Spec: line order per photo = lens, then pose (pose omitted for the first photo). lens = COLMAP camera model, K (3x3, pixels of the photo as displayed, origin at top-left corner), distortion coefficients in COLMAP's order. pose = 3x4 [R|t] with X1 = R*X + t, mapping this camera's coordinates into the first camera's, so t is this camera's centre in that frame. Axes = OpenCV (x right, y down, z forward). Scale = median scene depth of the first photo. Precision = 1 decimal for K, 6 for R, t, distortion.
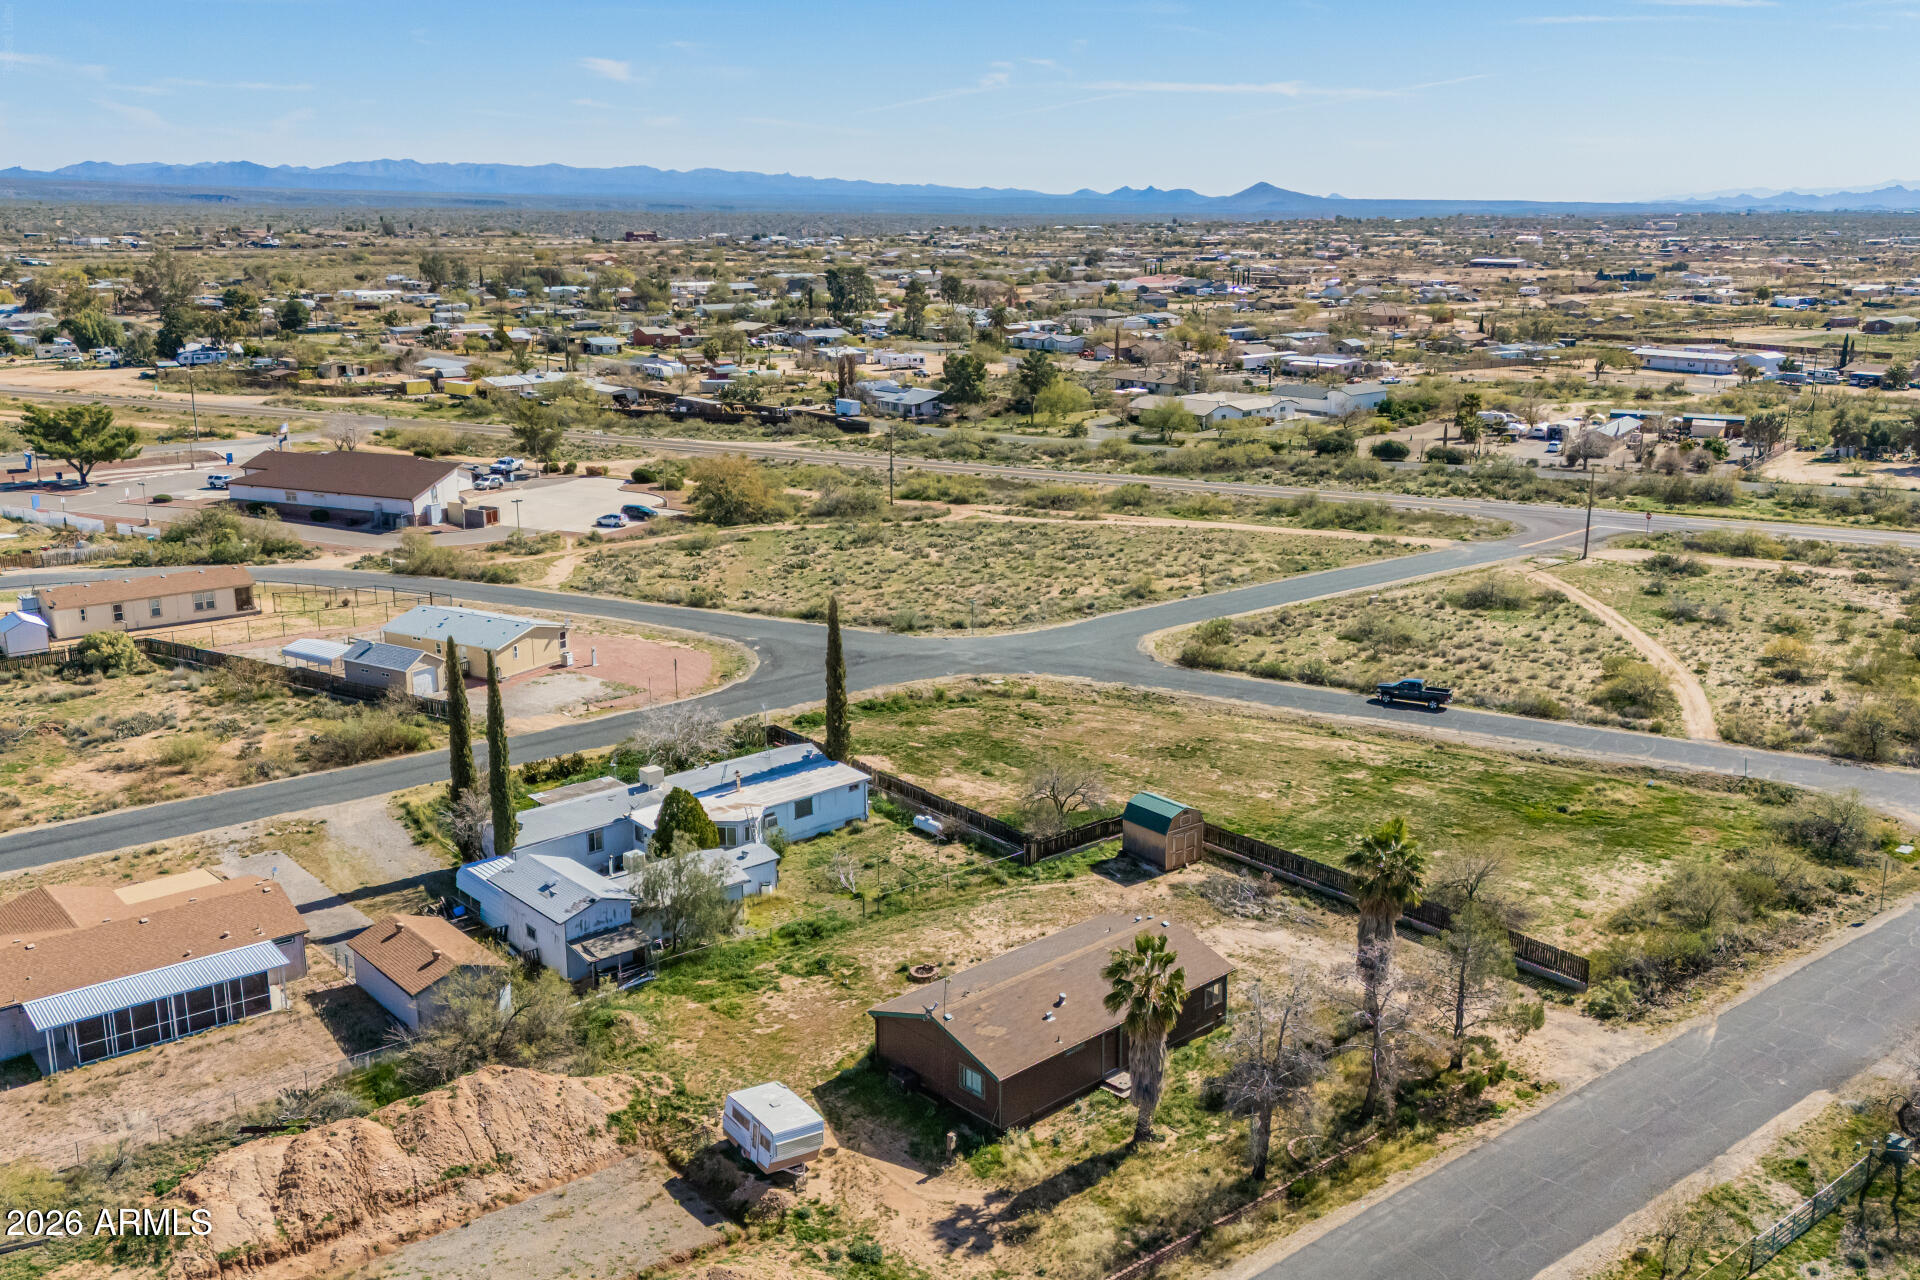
lens RADIAL K [[1746.7, 0, 980.8], [0, 1746.7, 621.9], [0, 0, 1]] dist [0.121786, -0.191968]
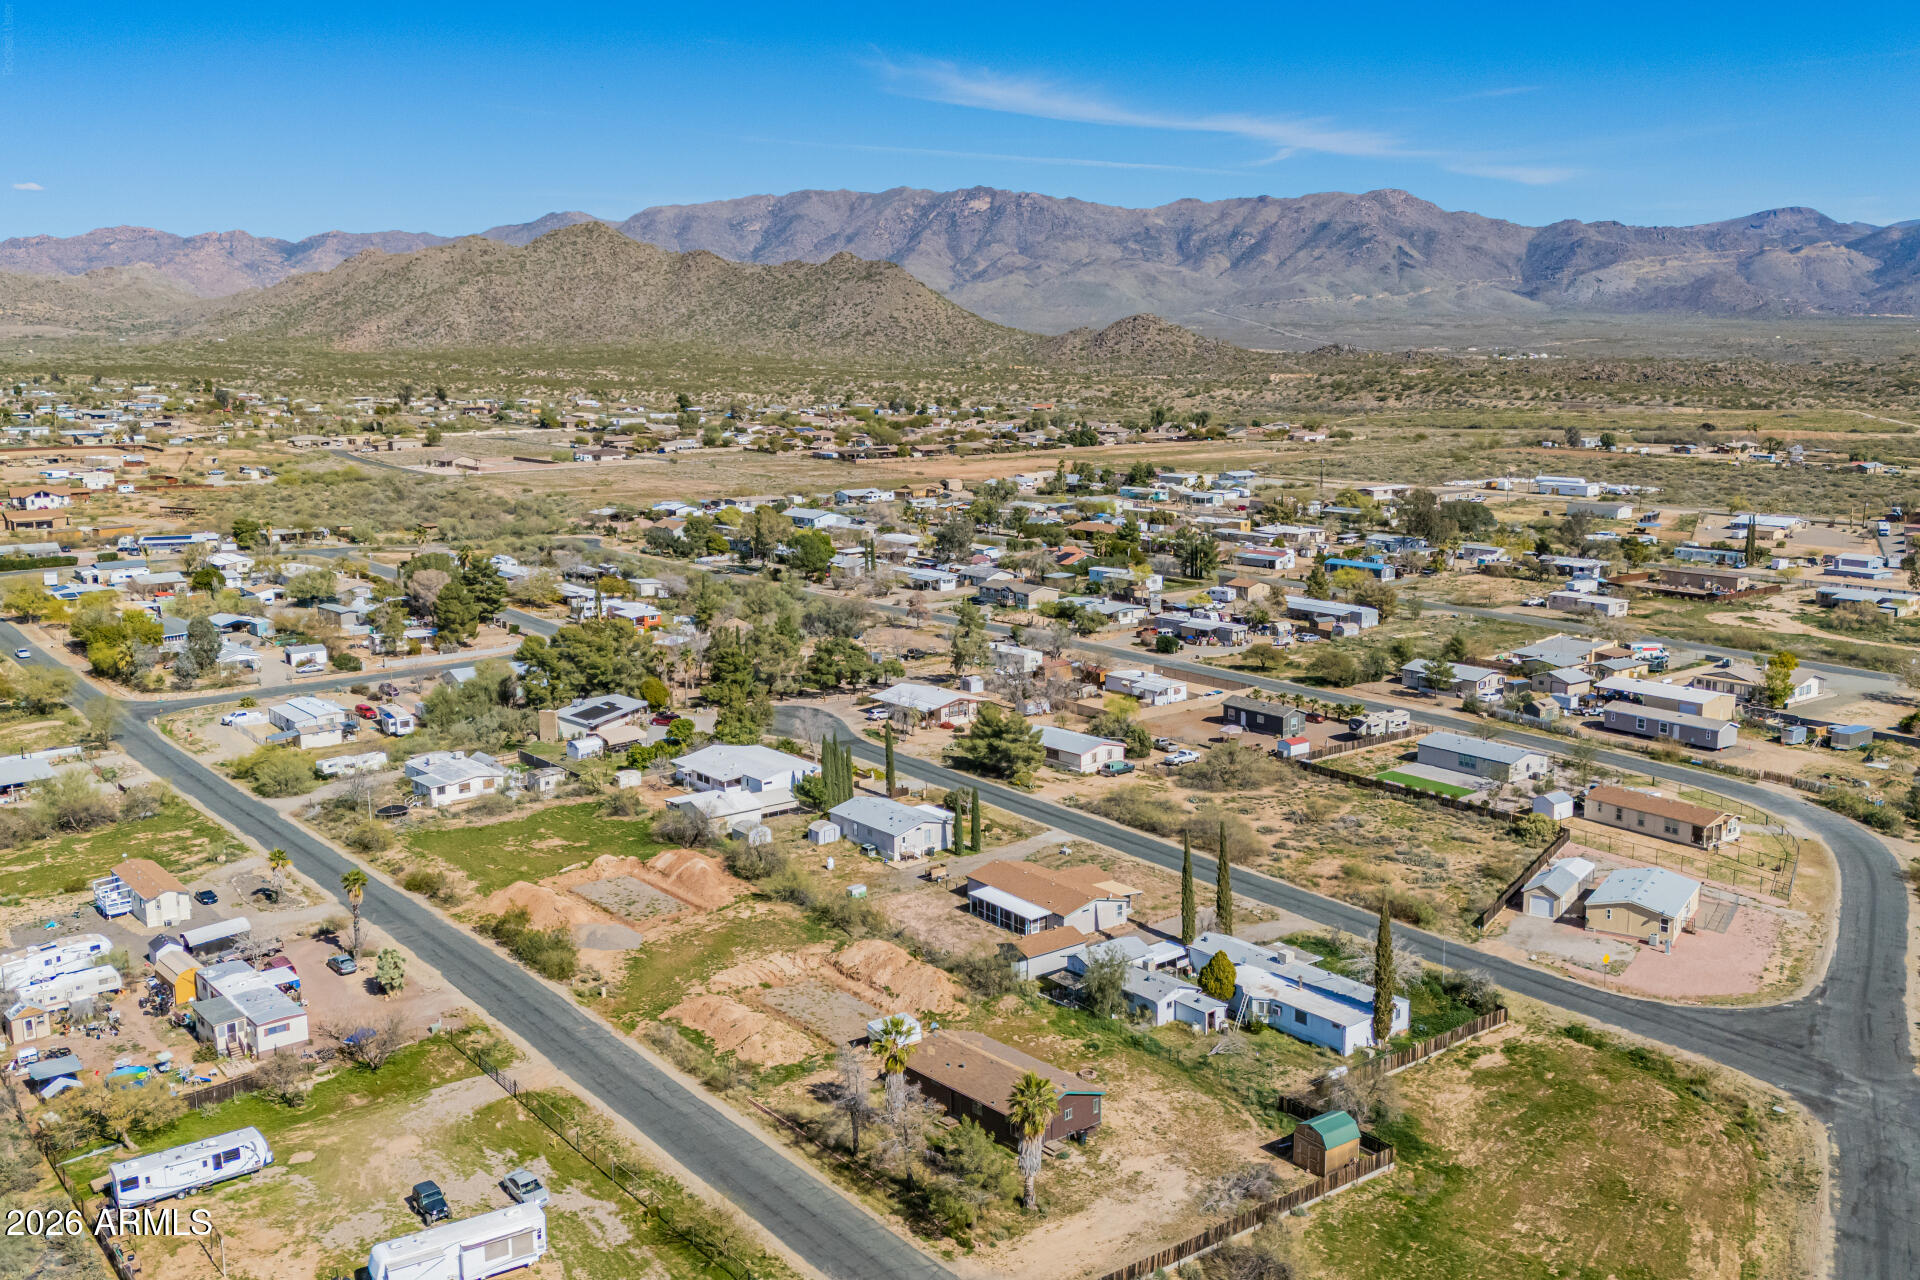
lens RADIAL K [[1746.7, 0, 980.8], [0, 1746.7, 621.9], [0, 0, 1]] dist [0.121786, -0.191968]
pose [[-0.038495, 0.162697, -0.985925, 0.951812], [-0.233240, 0.957940, 0.167185, -0.284988], [0.971657, 0.236393, 0.001072, 0.499322]]
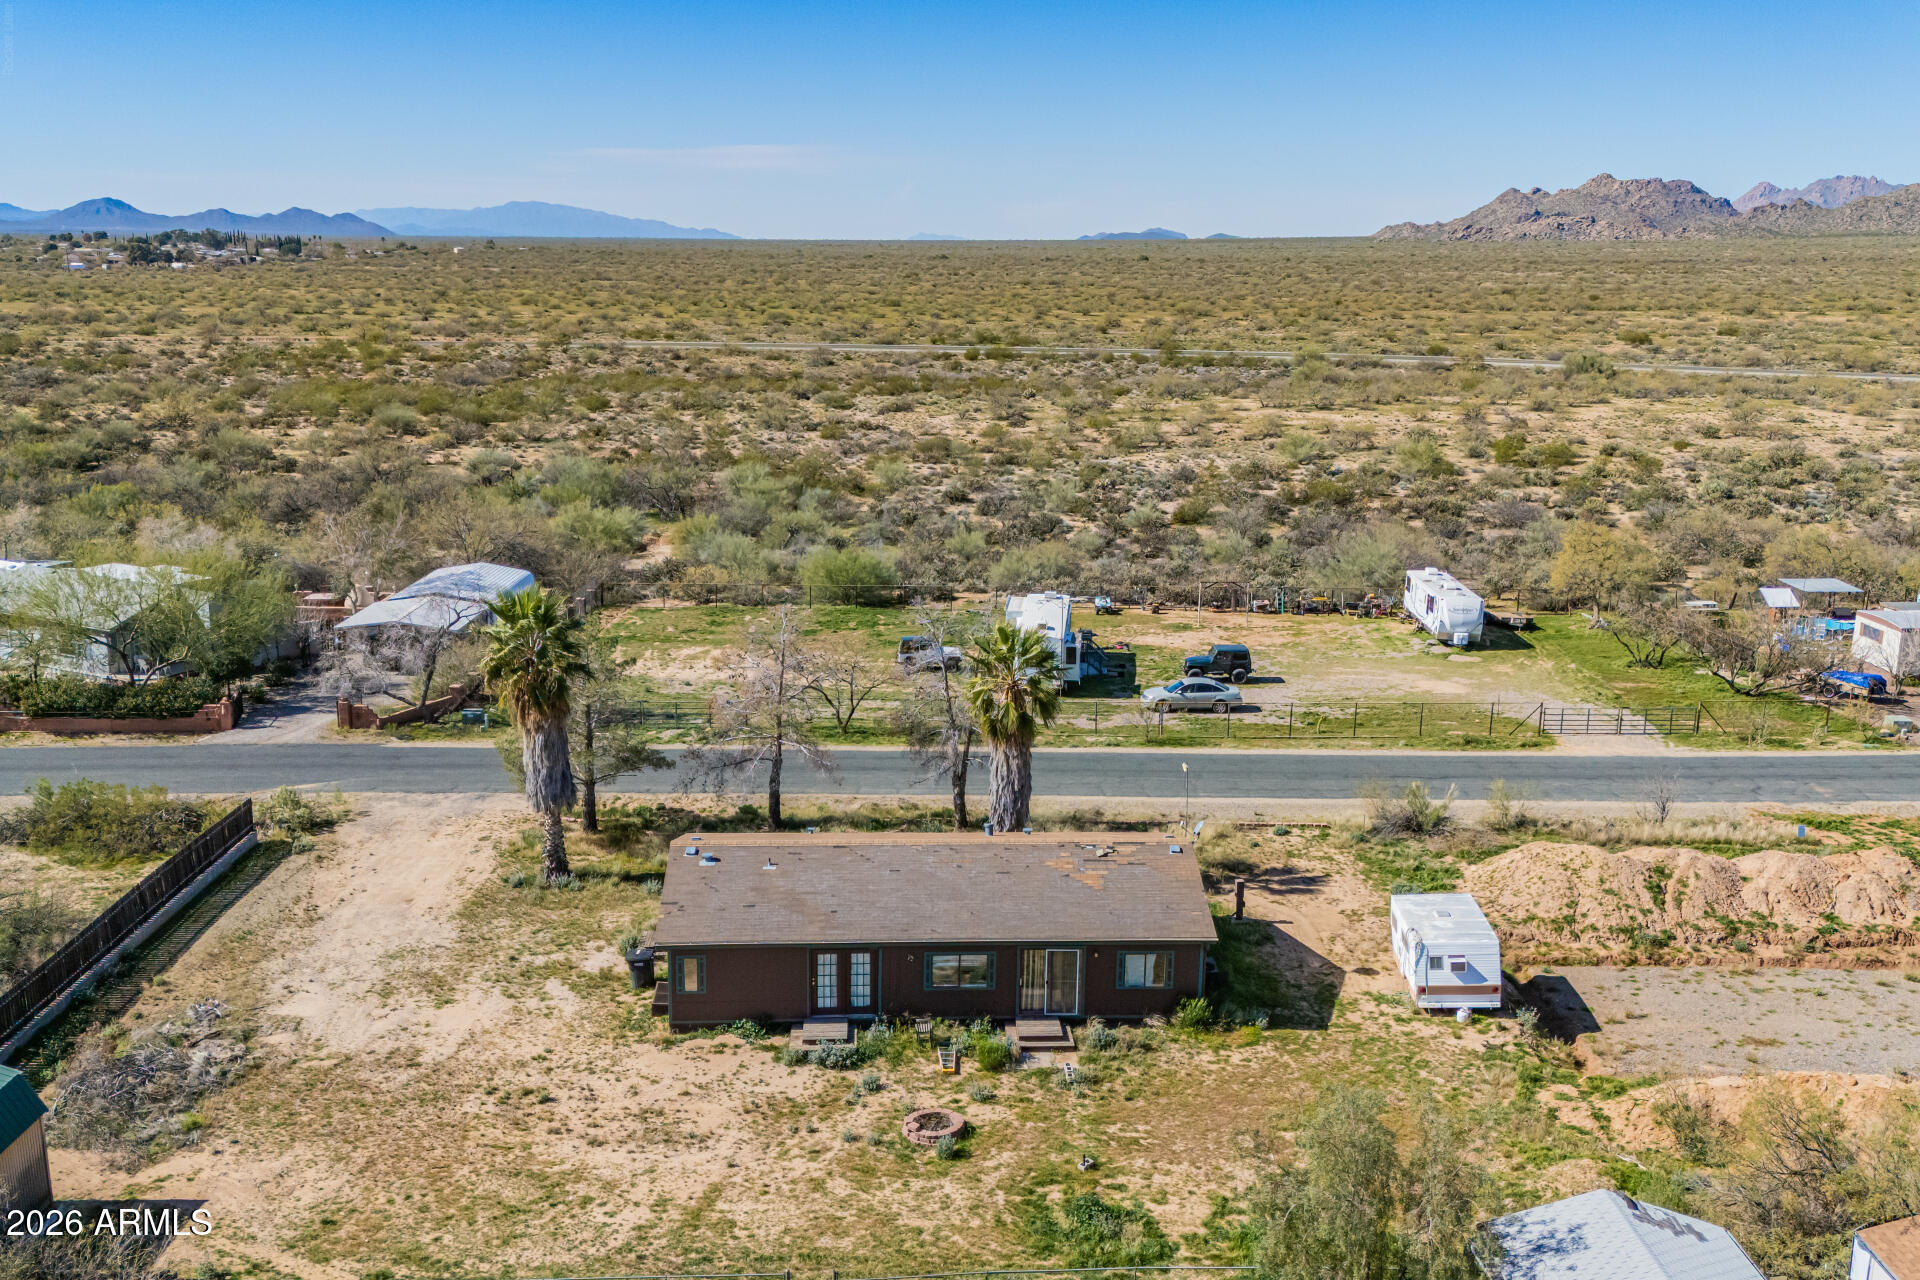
lens RADIAL K [[1697.1, 0, 964.3], [0, 1697.1, 639.7], [0, 0, 1]] dist [0.111497, -0.162122]
pose [[-0.765894, -0.163068, 0.621945, -0.195675], [0.136628, 0.903937, 0.405253, -0.072027], [-0.628283, 0.395356, -0.670040, 0.786426]]
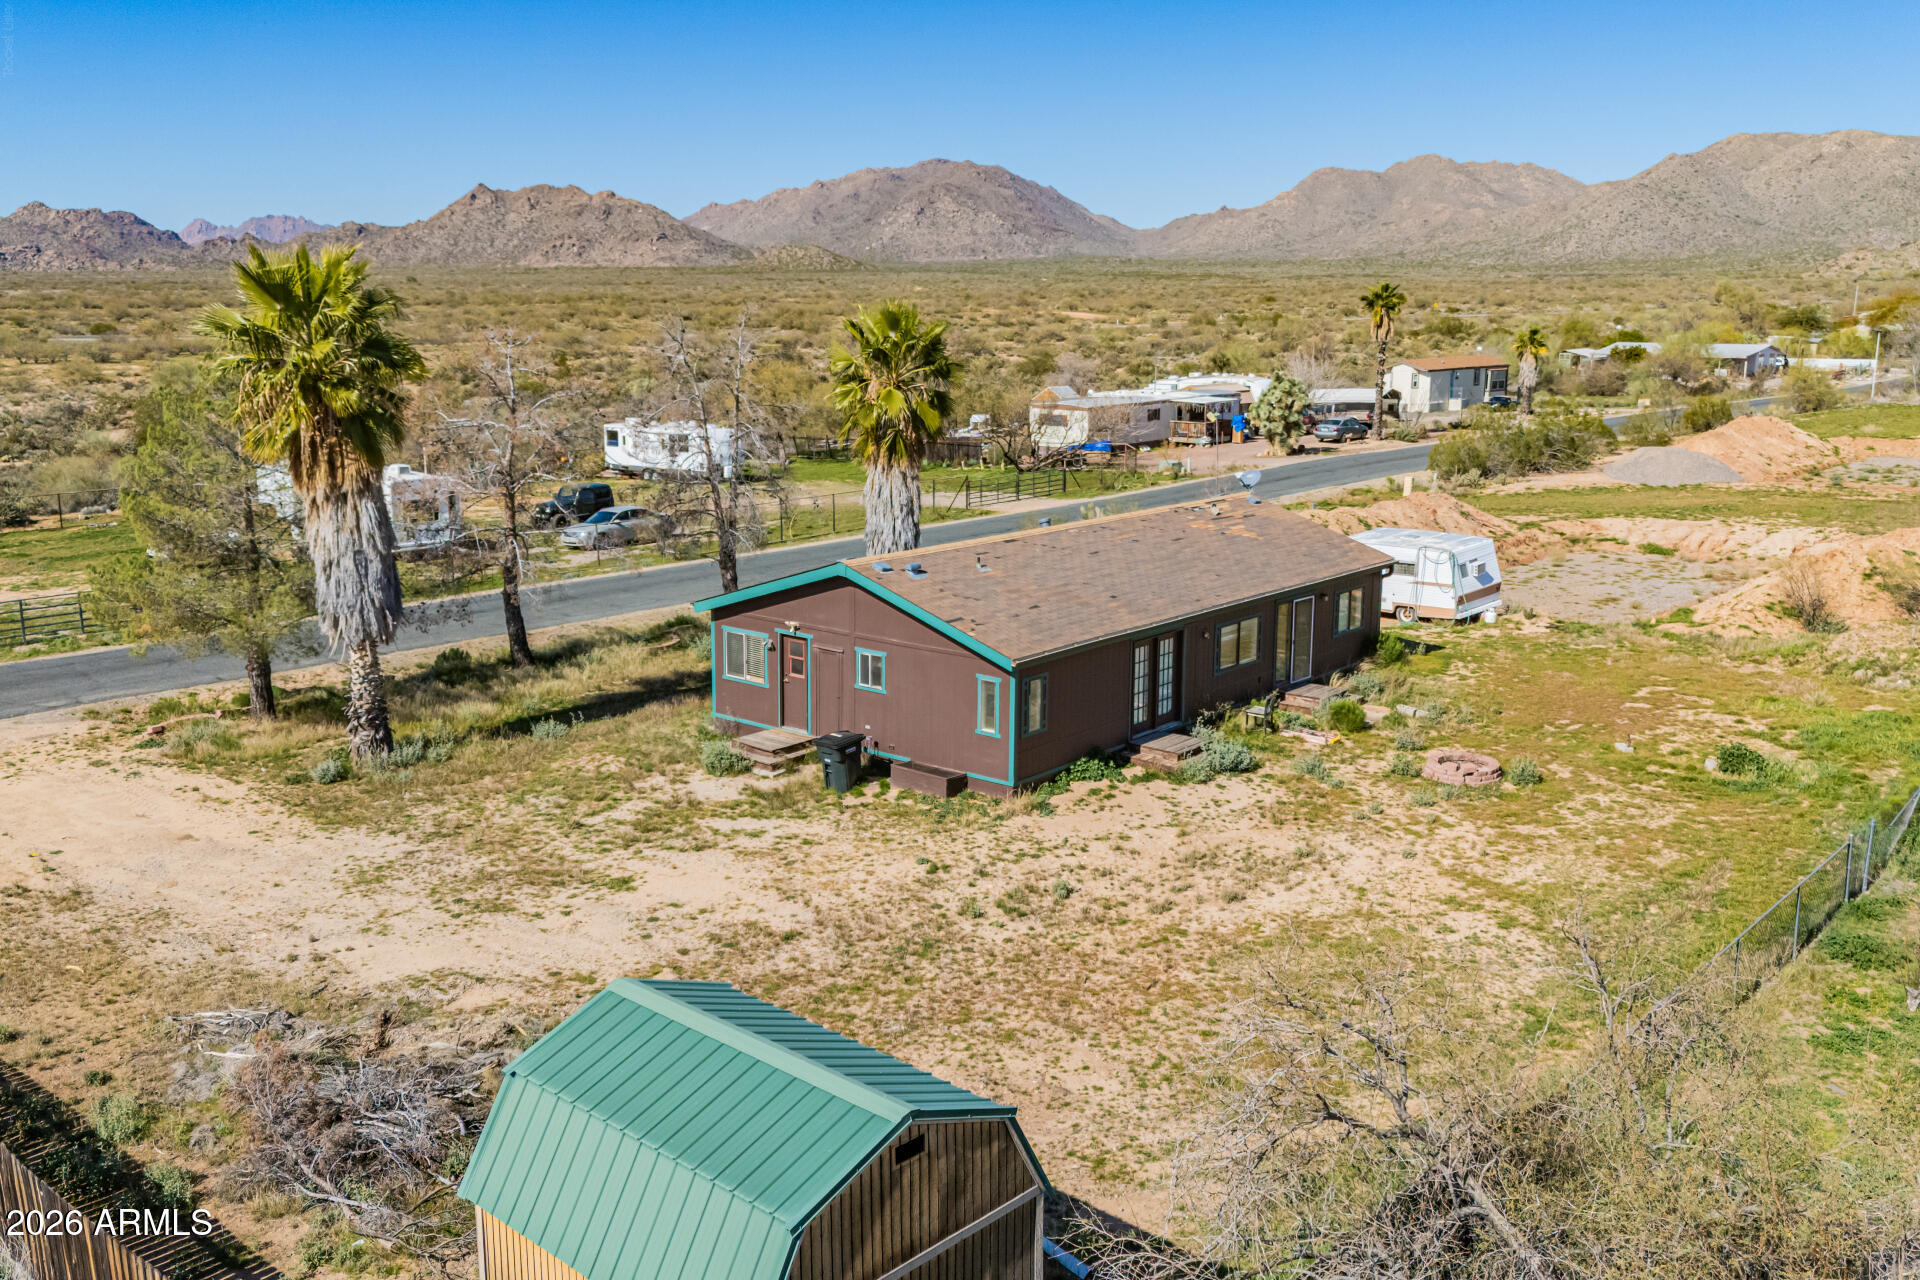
lens RADIAL K [[1705.4, 0, 966.1], [0, 1705.4, 634.0], [0, 0, 1]] dist [0.100778, -0.144987]
pose [[-0.991201, 0.018868, -0.131012, 0.077714], [-0.038970, 0.904320, 0.425072, 0.010815], [0.126497, 0.426437, -0.895628, 0.817734]]
